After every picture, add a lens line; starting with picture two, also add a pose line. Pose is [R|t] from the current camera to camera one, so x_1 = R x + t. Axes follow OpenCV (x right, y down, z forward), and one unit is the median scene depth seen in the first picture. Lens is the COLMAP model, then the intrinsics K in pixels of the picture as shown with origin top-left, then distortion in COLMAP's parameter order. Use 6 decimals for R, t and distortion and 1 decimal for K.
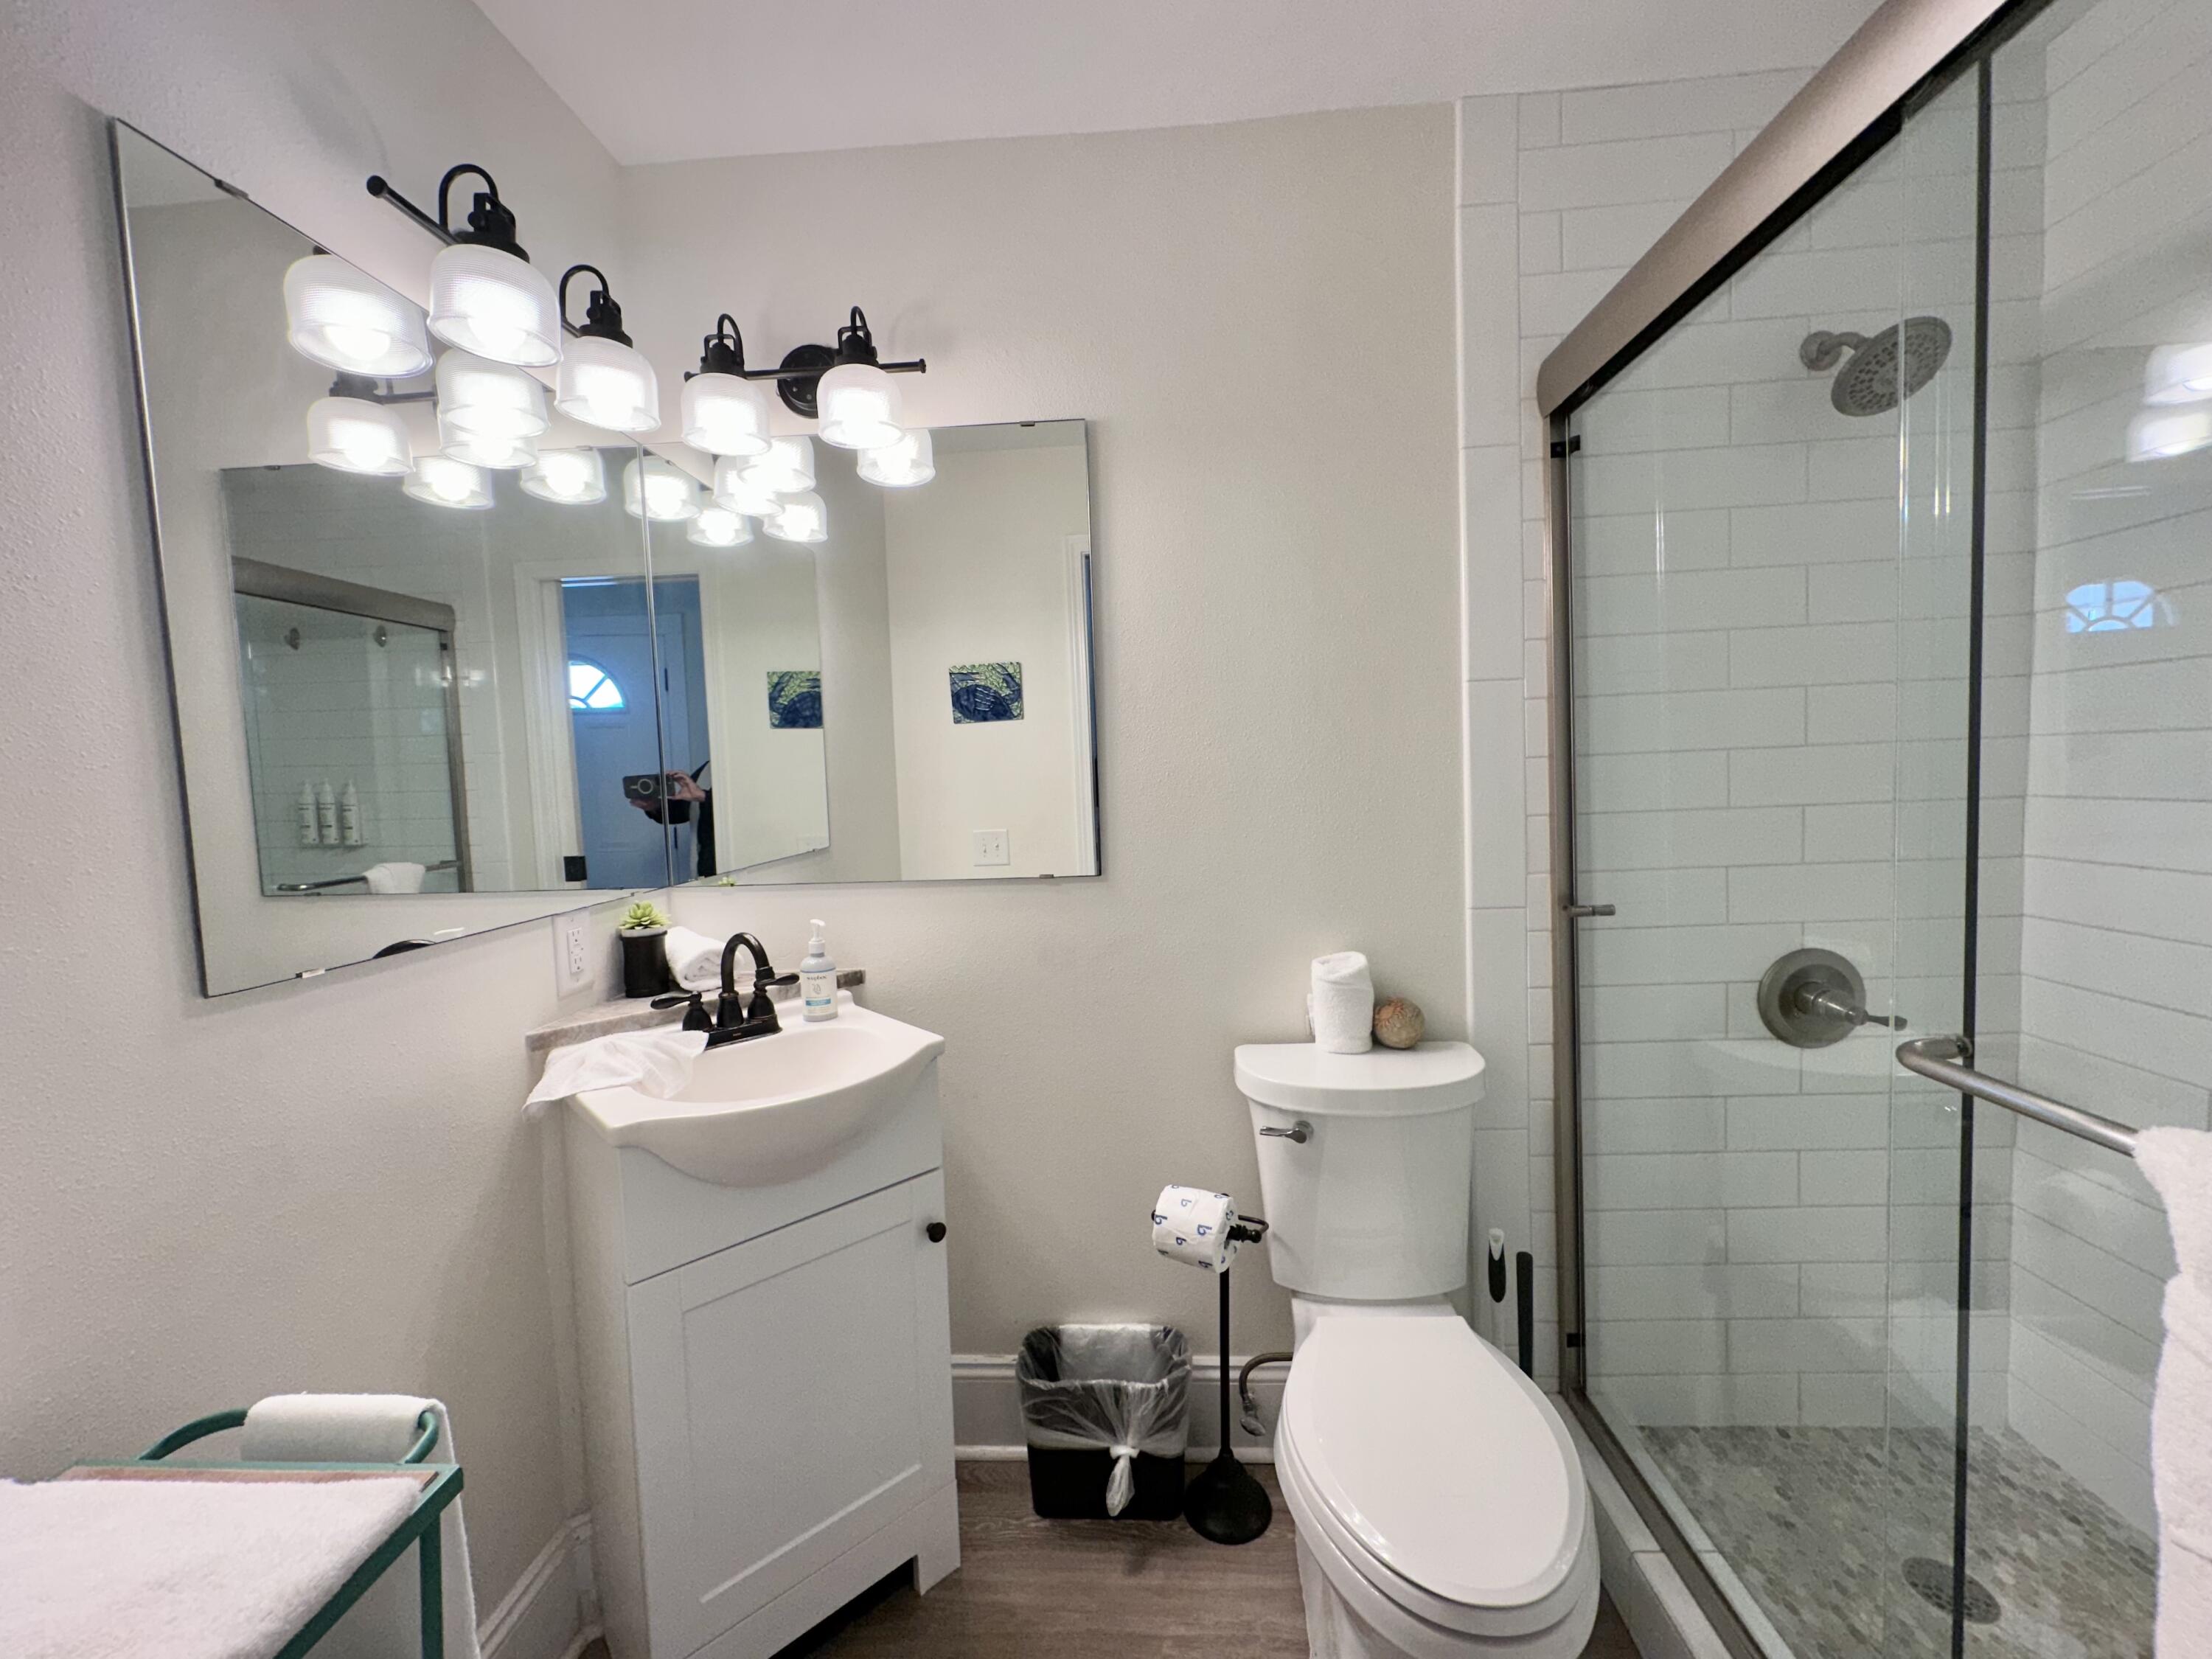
lens RADIAL K [[880.5, 0, 1111.8], [0, 880.5, 827.5], [0, 0, 1]] dist [-0.001253, 0.000624]
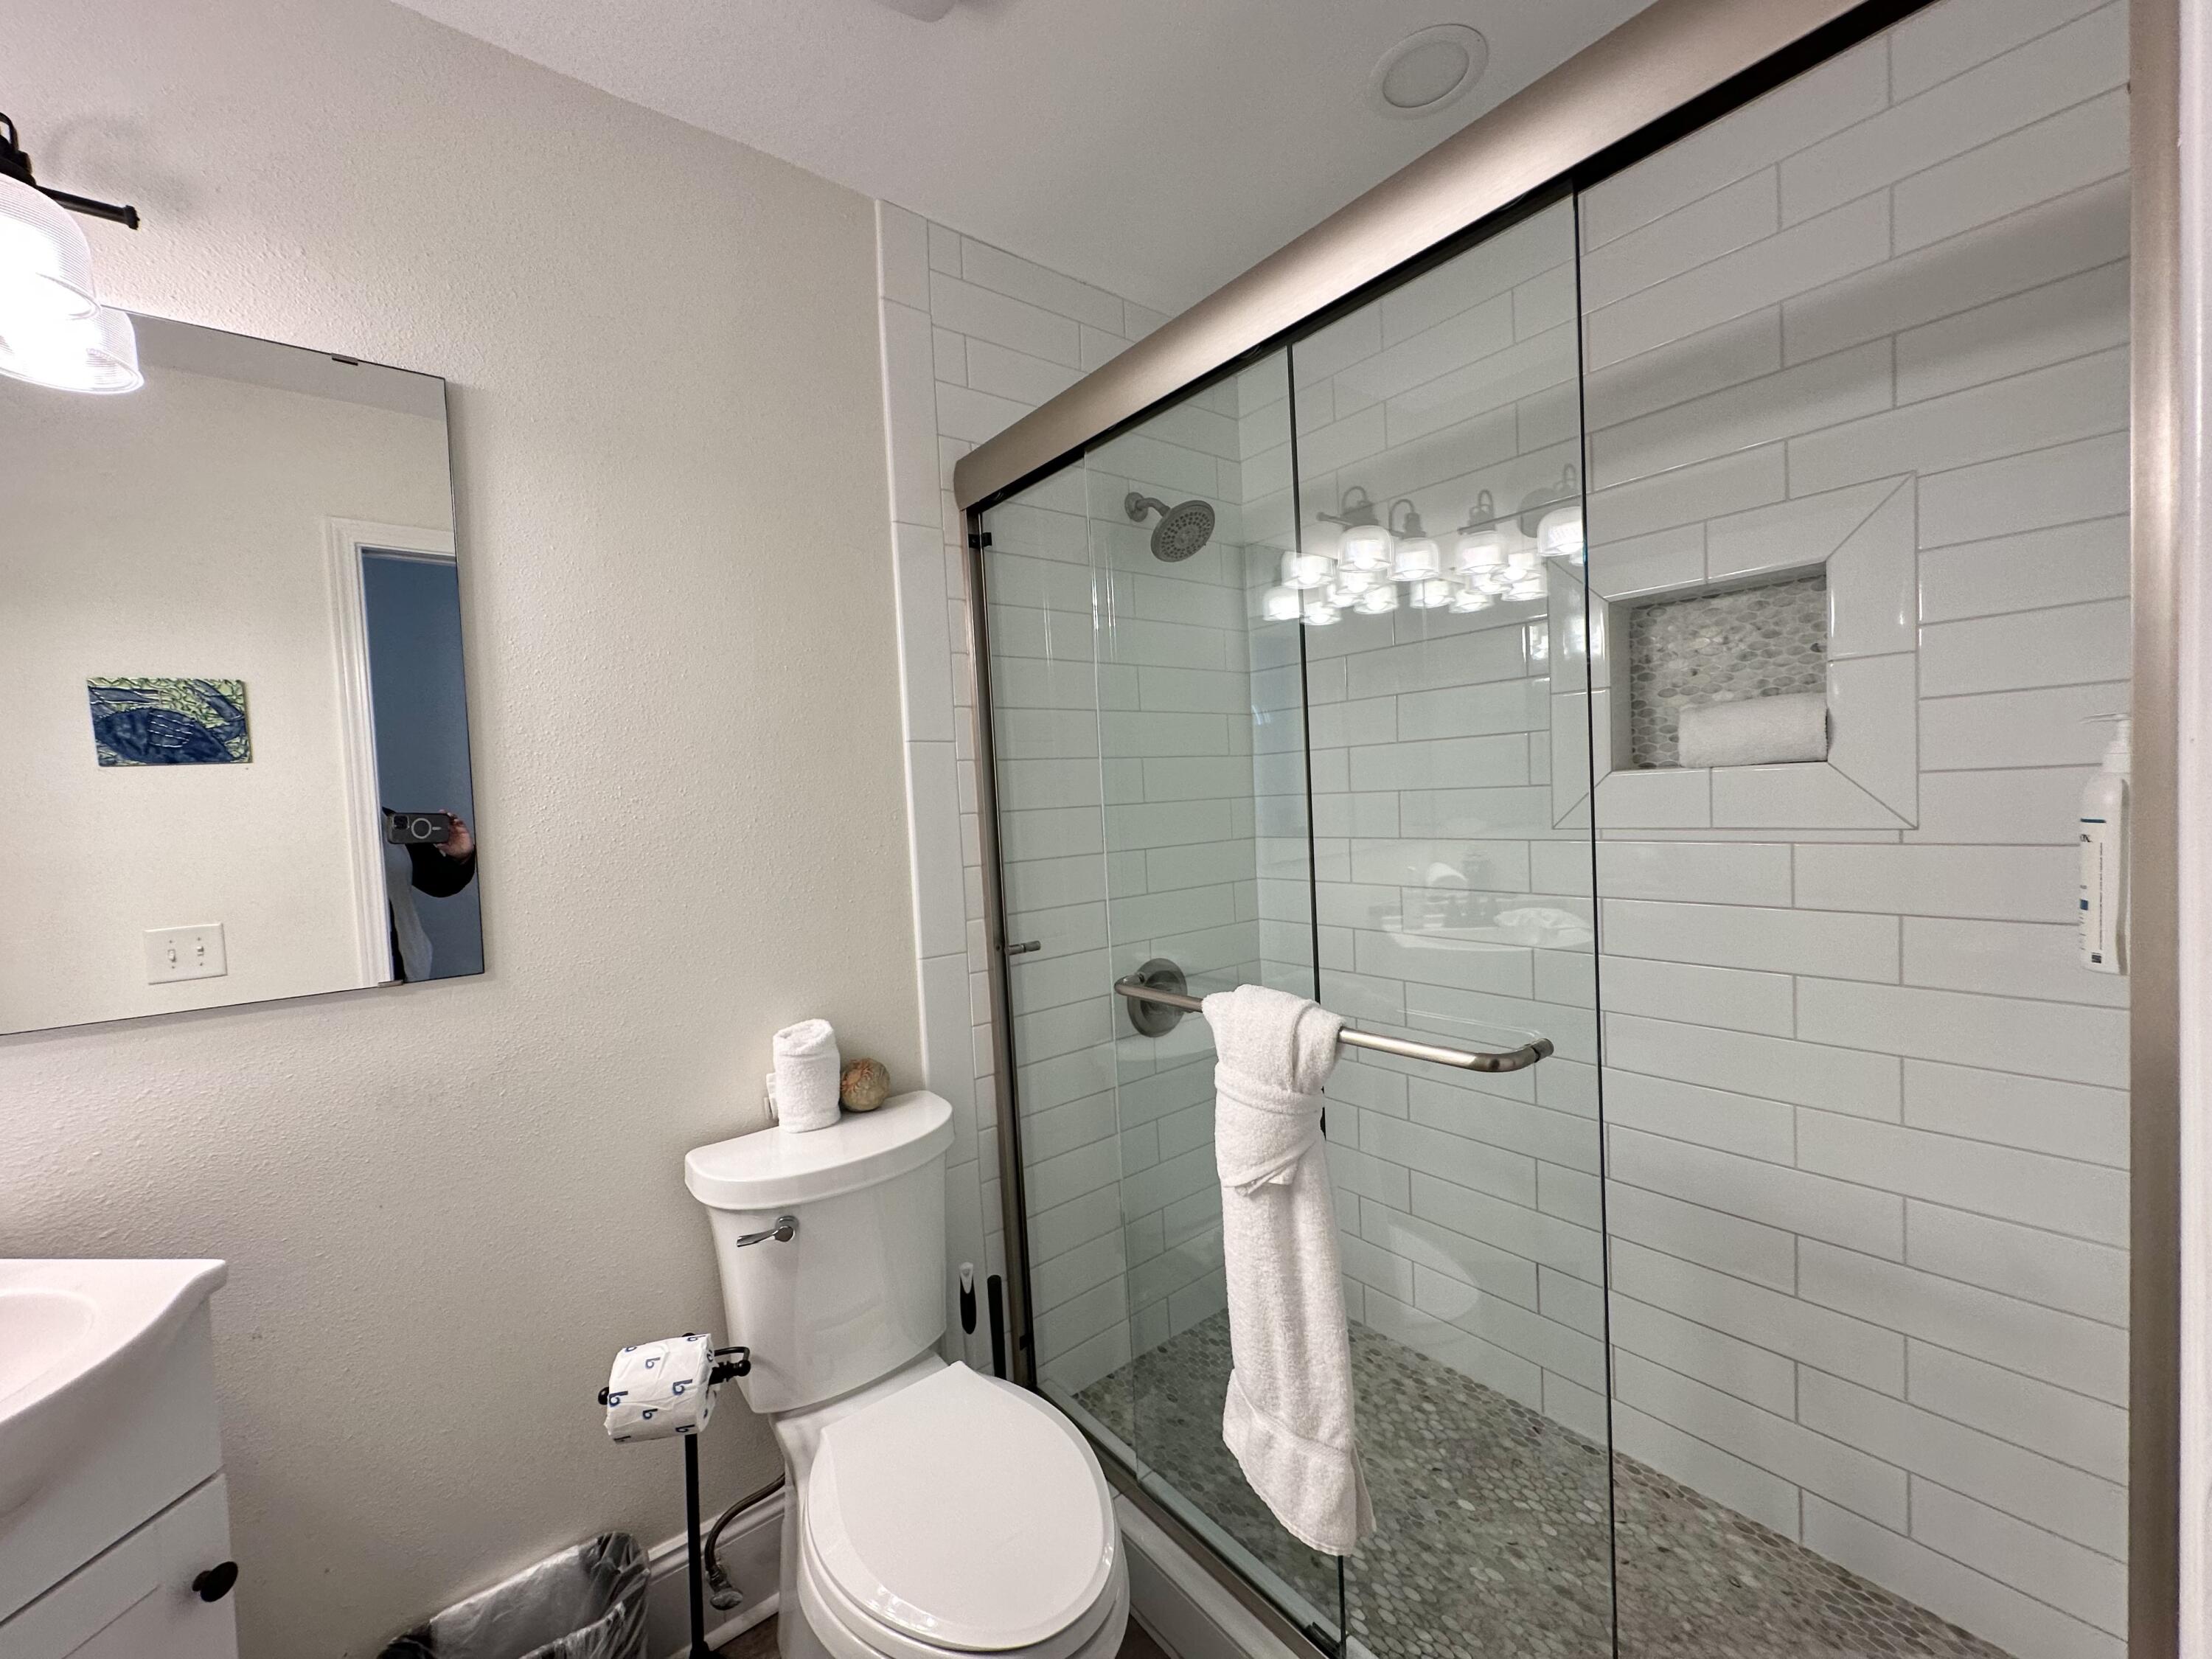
lens RADIAL K [[880.5, 0, 1103.0], [0, 880.5, 827.3], [0, 0, 1]] dist [-0.001253, 0.000624]
pose [[0.743285, -0.018695, 0.668713, -0.127048], [0.059425, 0.997503, -0.038165, -0.010809], [-0.666330, 0.068106, 0.742540, 0.075735]]
